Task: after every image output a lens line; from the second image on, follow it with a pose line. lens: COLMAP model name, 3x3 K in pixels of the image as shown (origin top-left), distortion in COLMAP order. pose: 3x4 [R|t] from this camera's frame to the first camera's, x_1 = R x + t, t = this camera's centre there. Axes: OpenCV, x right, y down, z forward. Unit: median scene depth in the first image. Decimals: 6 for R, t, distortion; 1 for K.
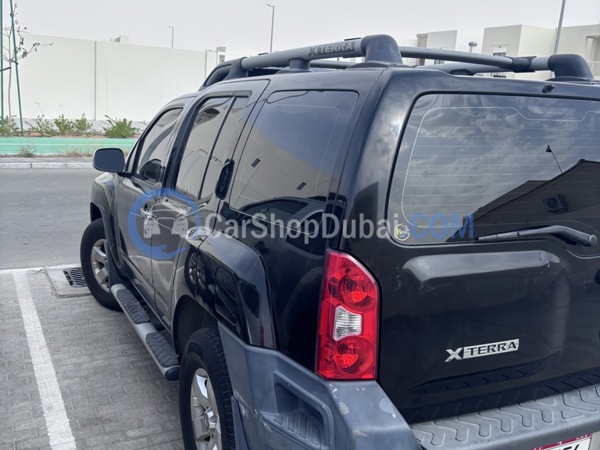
lens RADIAL K [[594.5, 0, 303.8], [0, 594.5, 225.3], [0, 0, 1]] dist [-0.001666, 0.014278]
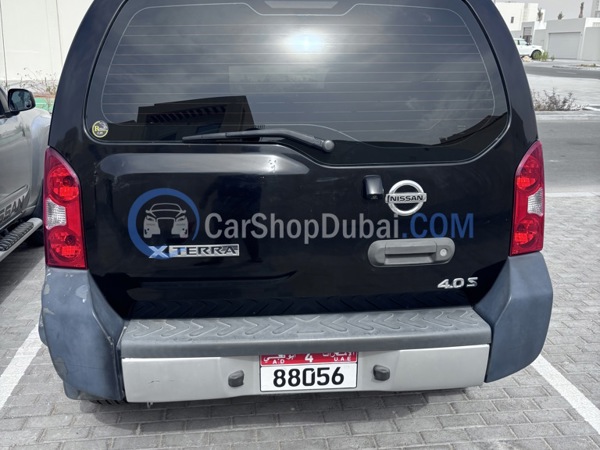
lens RADIAL K [[594.5, 0, 303.8], [0, 594.5, 225.3], [0, 0, 1]] dist [-0.001666, 0.014278]
pose [[0.946671, 0.063692, -0.315845, 0.801167], [-0.028869, 0.993092, 0.113735, 0.047423], [0.320907, -0.098552, 0.941970, 0.117866]]
